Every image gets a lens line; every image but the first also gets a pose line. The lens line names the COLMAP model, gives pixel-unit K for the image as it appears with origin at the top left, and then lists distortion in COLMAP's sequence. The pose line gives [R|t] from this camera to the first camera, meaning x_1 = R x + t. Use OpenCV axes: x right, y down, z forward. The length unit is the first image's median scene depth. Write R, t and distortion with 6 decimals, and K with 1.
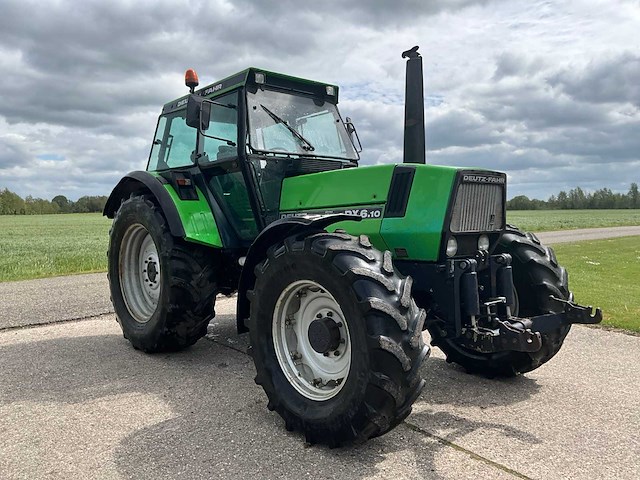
lens RADIAL K [[527.1, 0, 314.5], [0, 527.1, 238.2], [0, 0, 1]] dist [0.070933, -0.138091]
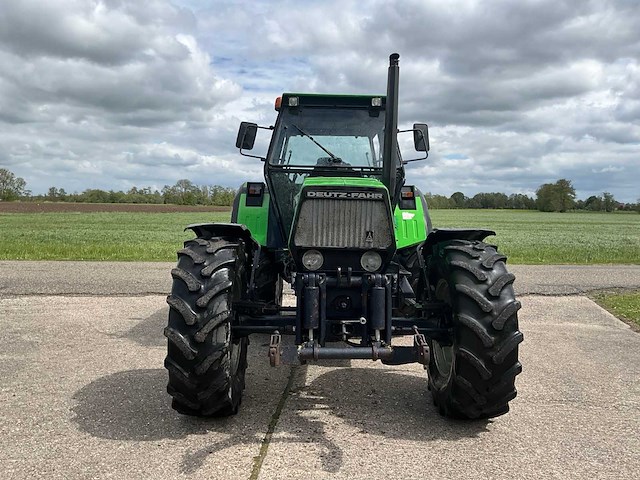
lens RADIAL K [[527.1, 0, 315.5], [0, 527.1, 239.0], [0, 0, 1]] dist [0.070933, -0.138091]
pose [[0.756667, 0.063223, -0.650737, 0.837866], [-0.058106, 0.997878, 0.029385, -0.050557], [0.651214, 0.015577, 0.758734, 0.207360]]
